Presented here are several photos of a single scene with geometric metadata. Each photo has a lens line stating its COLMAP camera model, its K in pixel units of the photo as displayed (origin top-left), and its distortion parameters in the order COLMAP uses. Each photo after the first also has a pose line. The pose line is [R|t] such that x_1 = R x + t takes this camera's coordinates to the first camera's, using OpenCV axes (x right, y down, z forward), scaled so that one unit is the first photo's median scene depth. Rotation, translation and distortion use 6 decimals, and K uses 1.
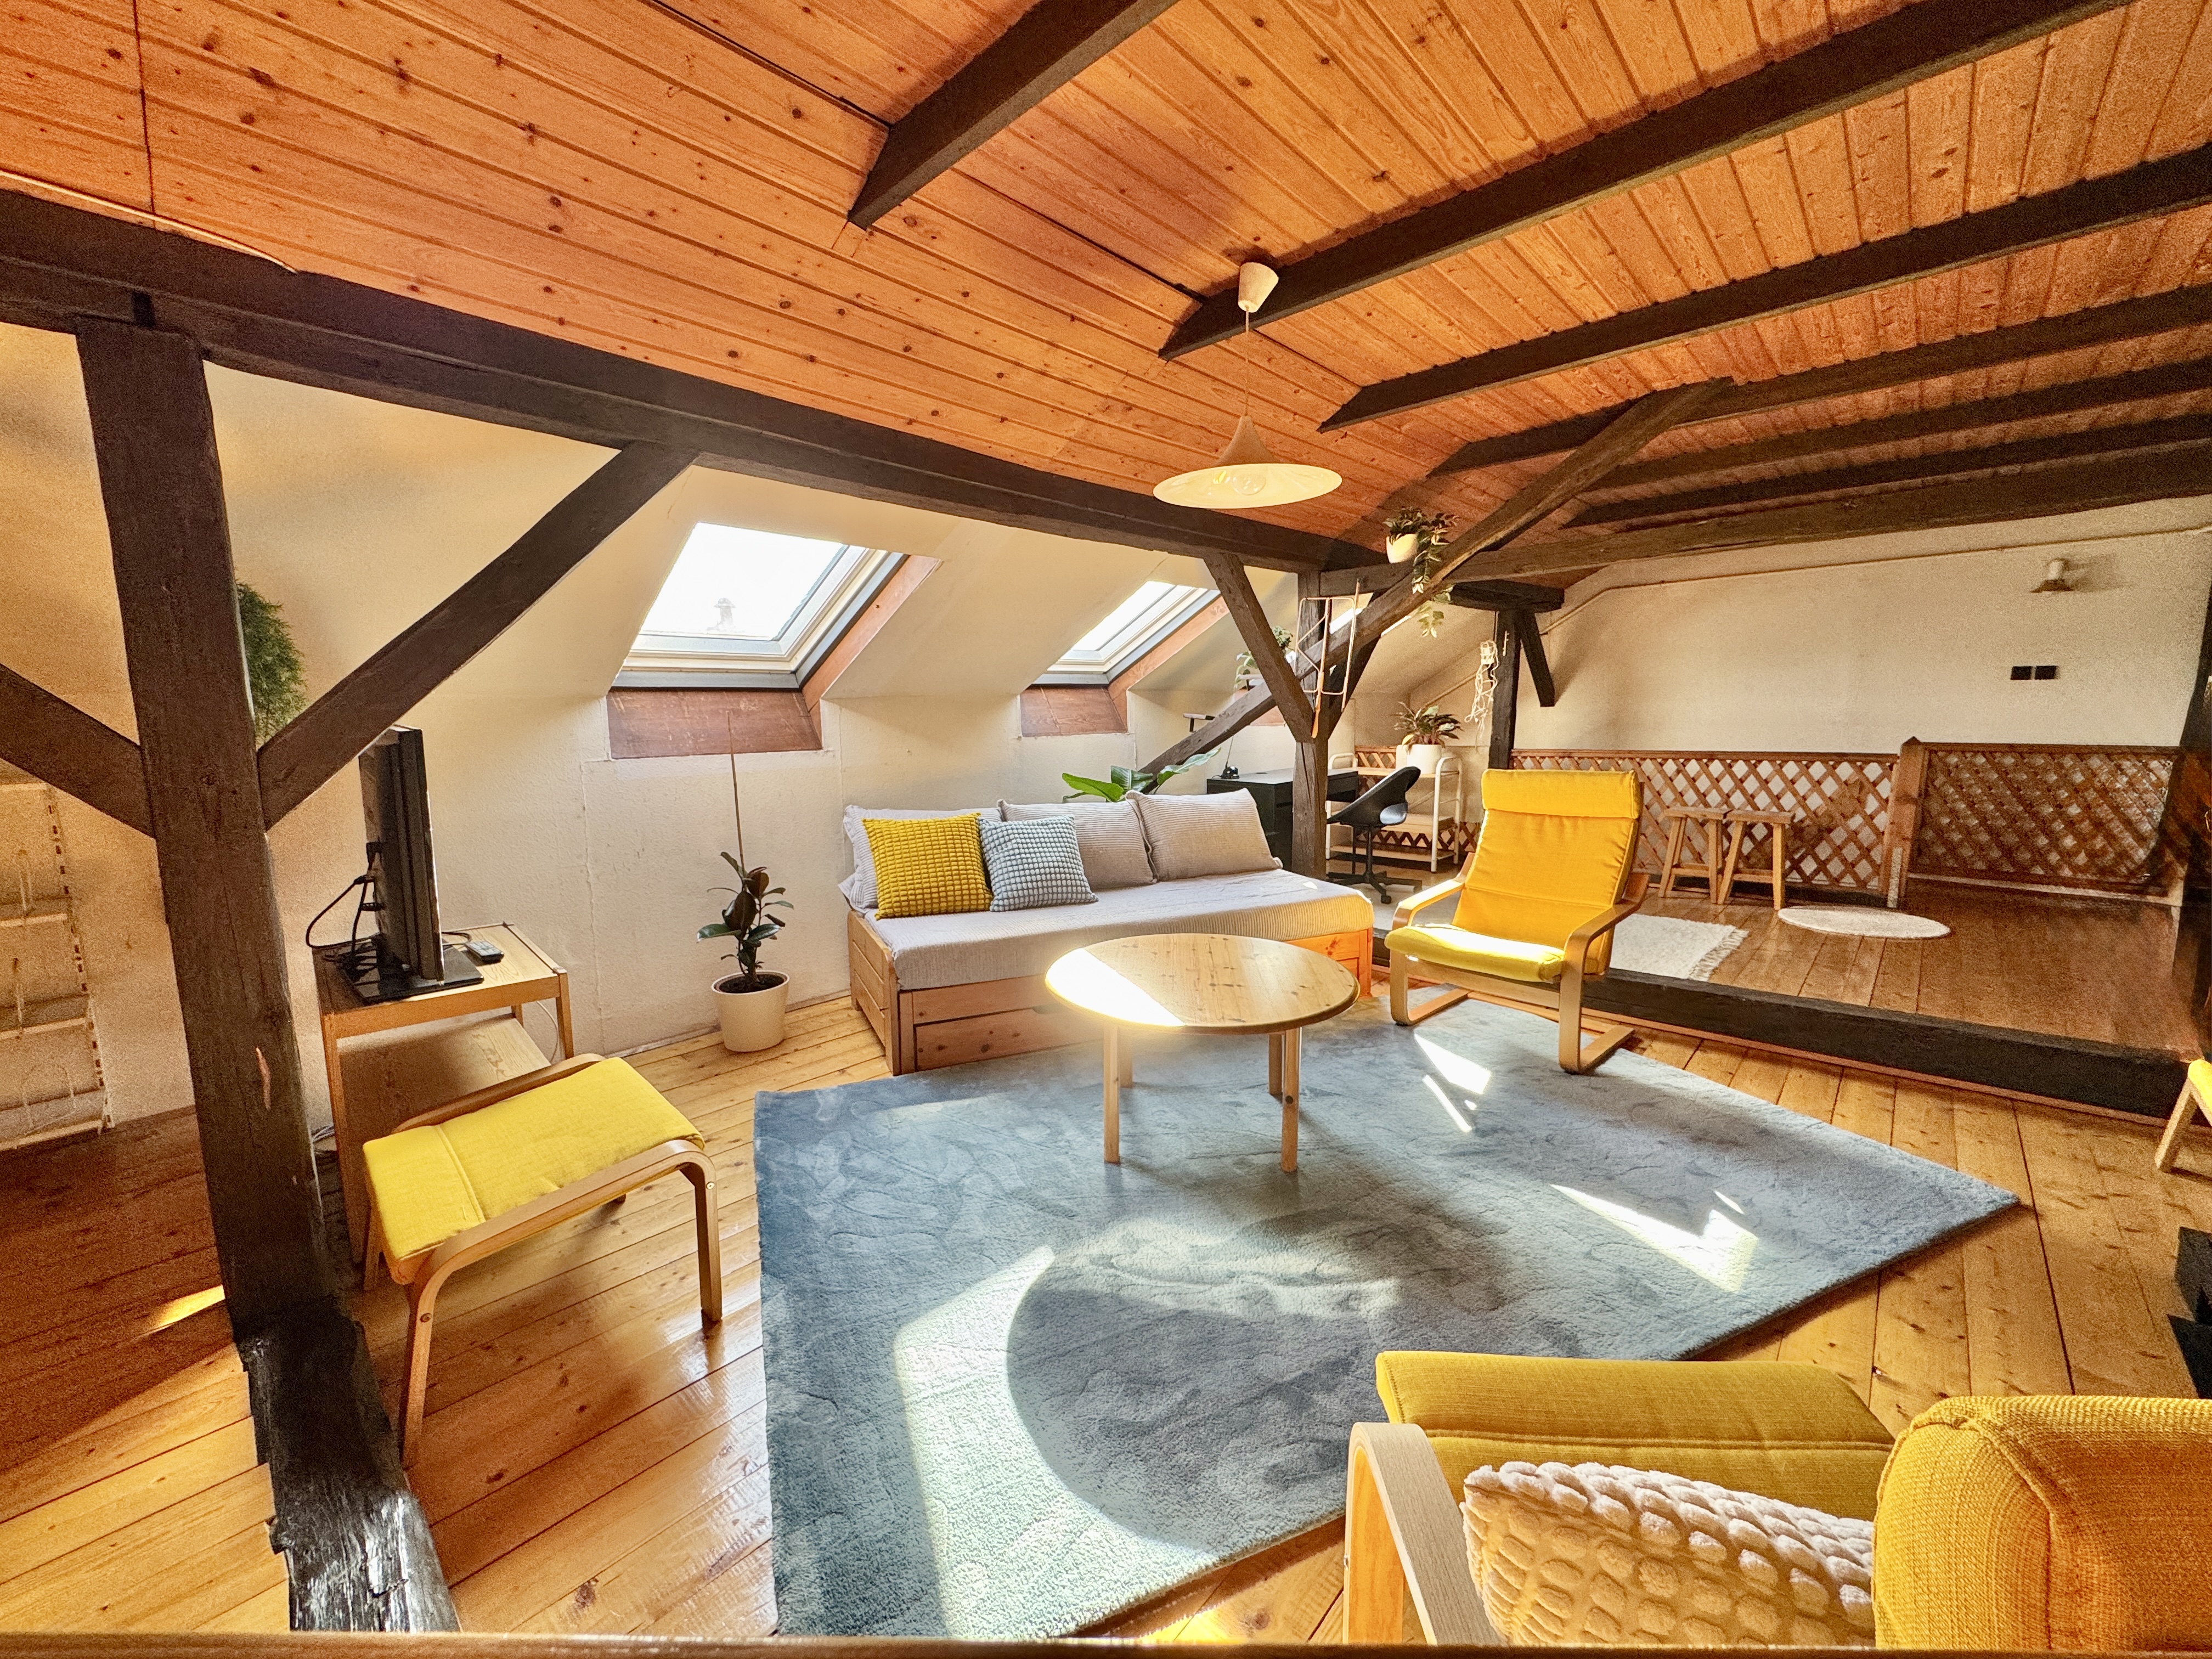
lens RADIAL K [[881.2, 0, 1106.6], [0, 881.2, 828.9], [0, 0, 1]] dist [-0.001221, -0.000136]
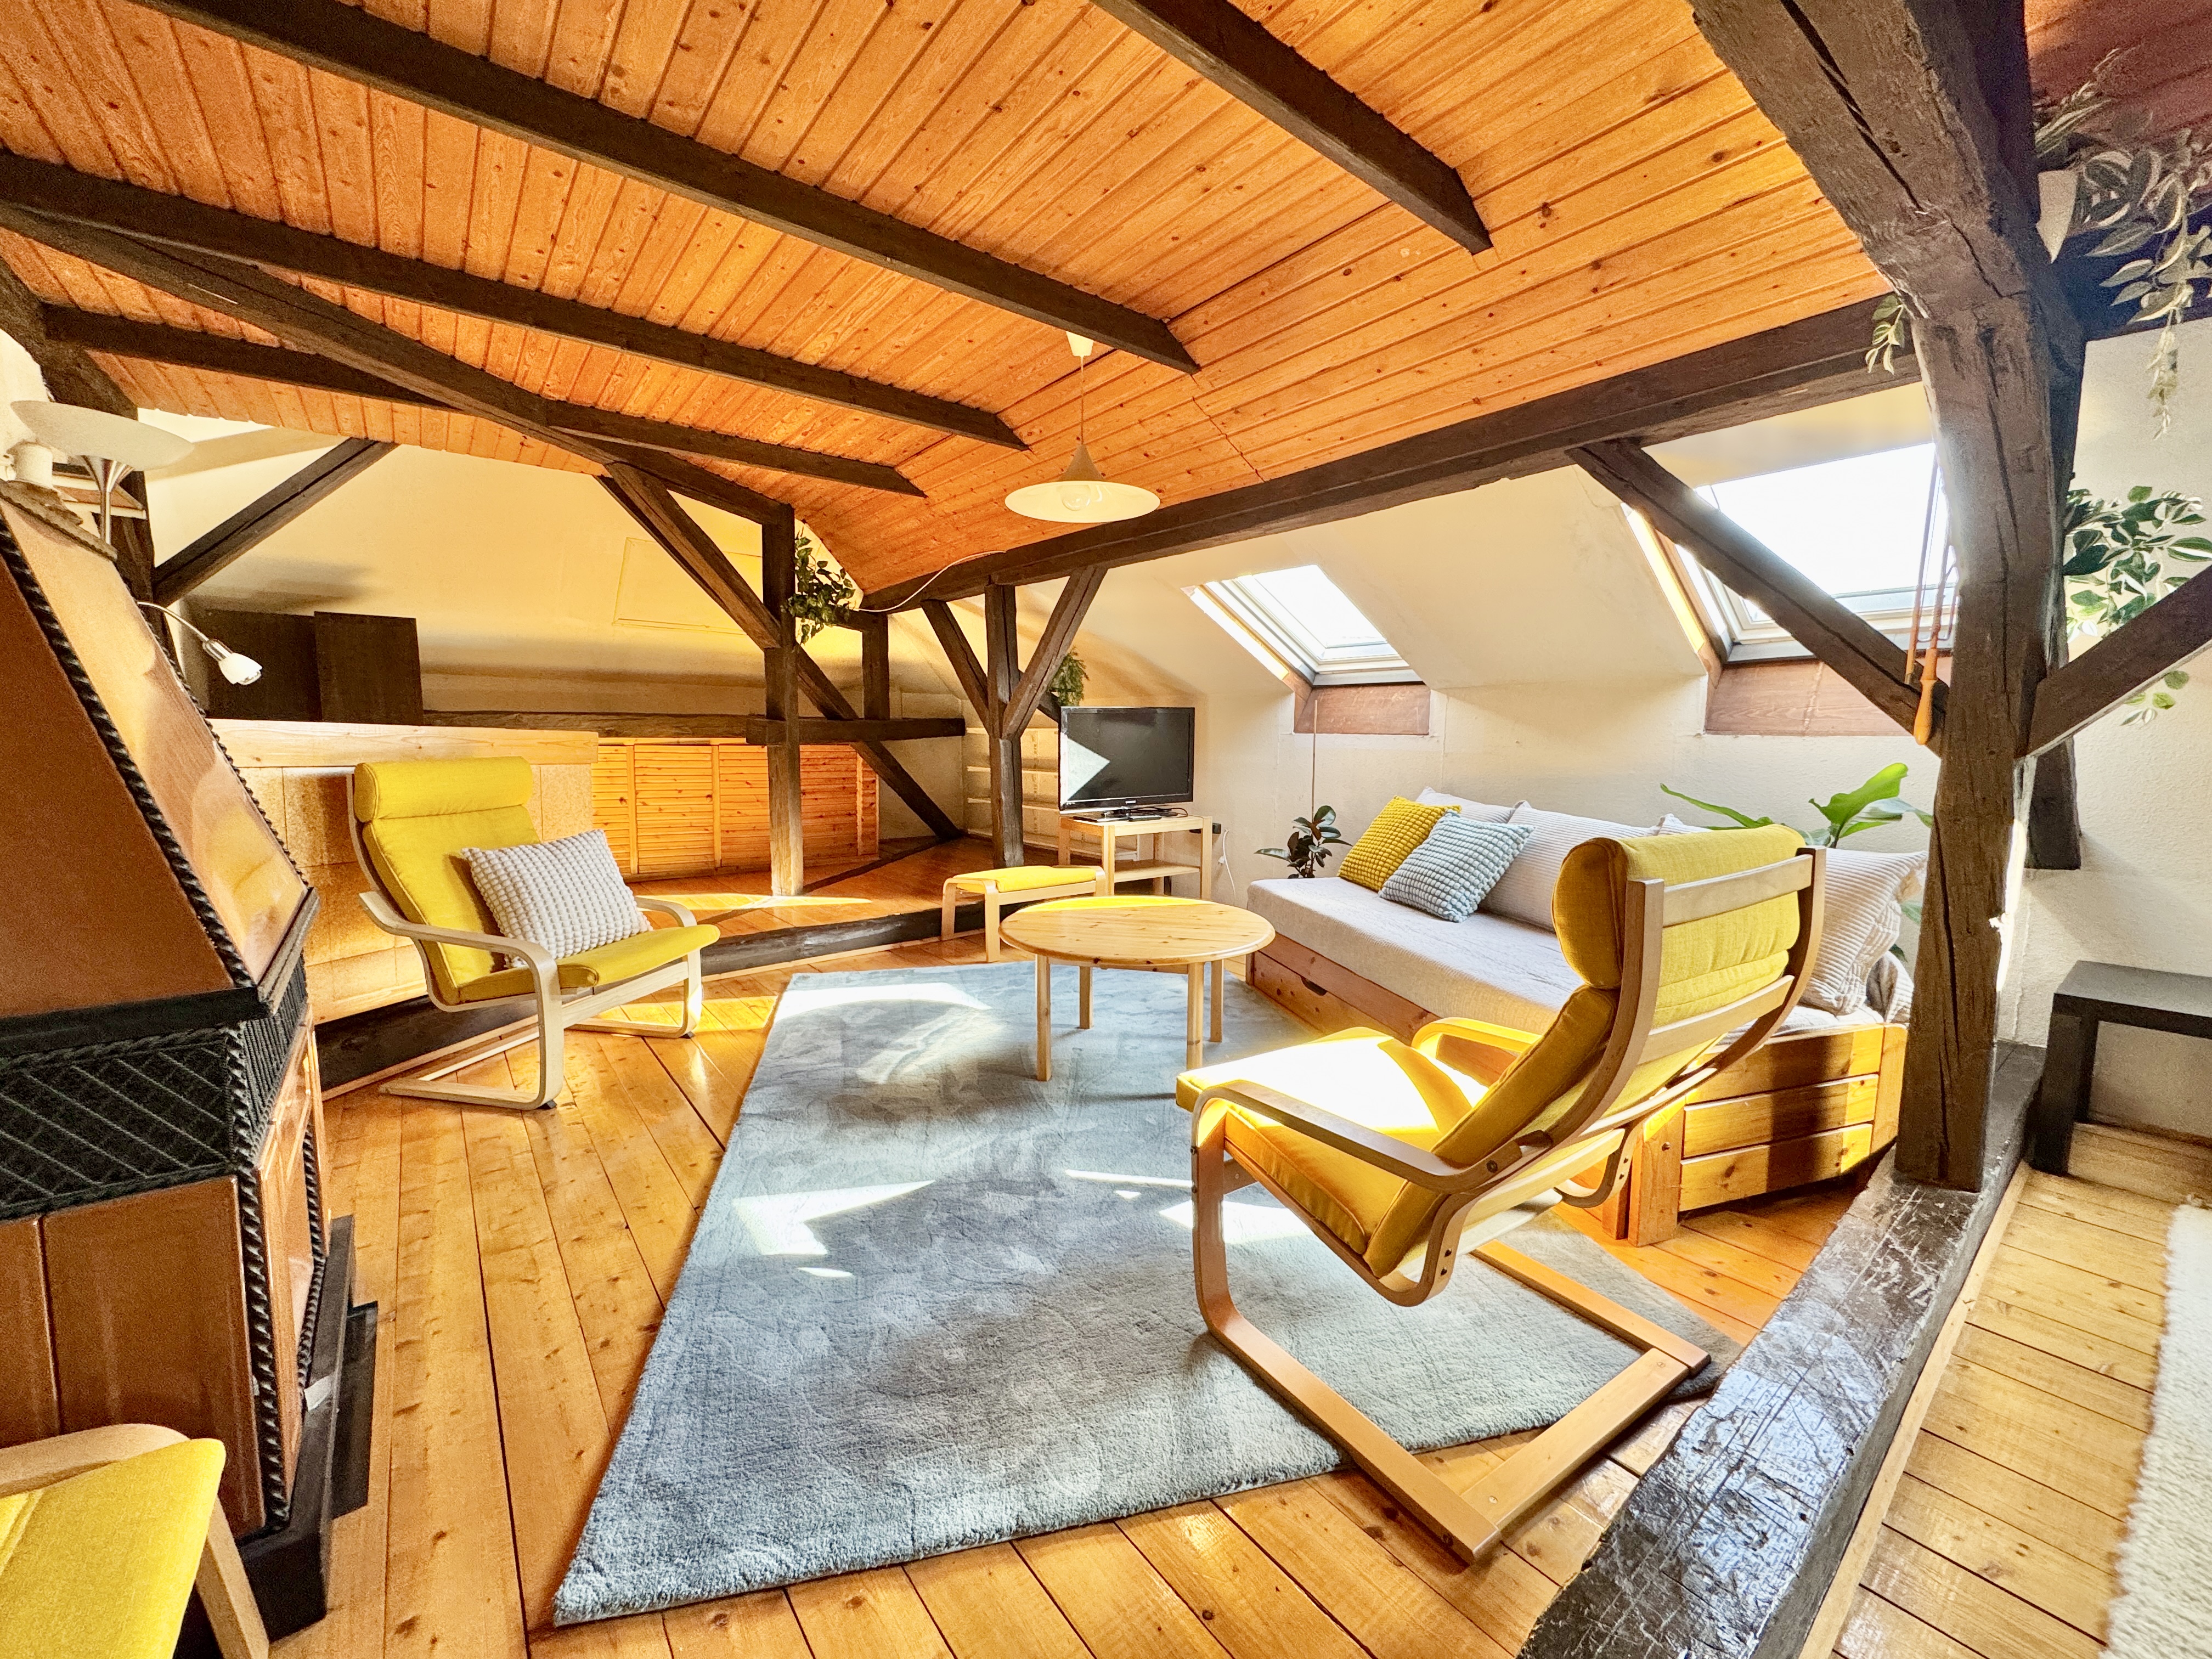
lens RADIAL K [[881.2, 0, 1106.6], [0, 881.2, 828.9], [0, 0, 1]] dist [-0.001221, -0.000136]
pose [[-0.167226, 0.101756, -0.980653, 1.339161], [-0.143262, 0.981595, 0.126284, -0.090039], [0.975454, 0.161609, -0.149570, 1.247977]]
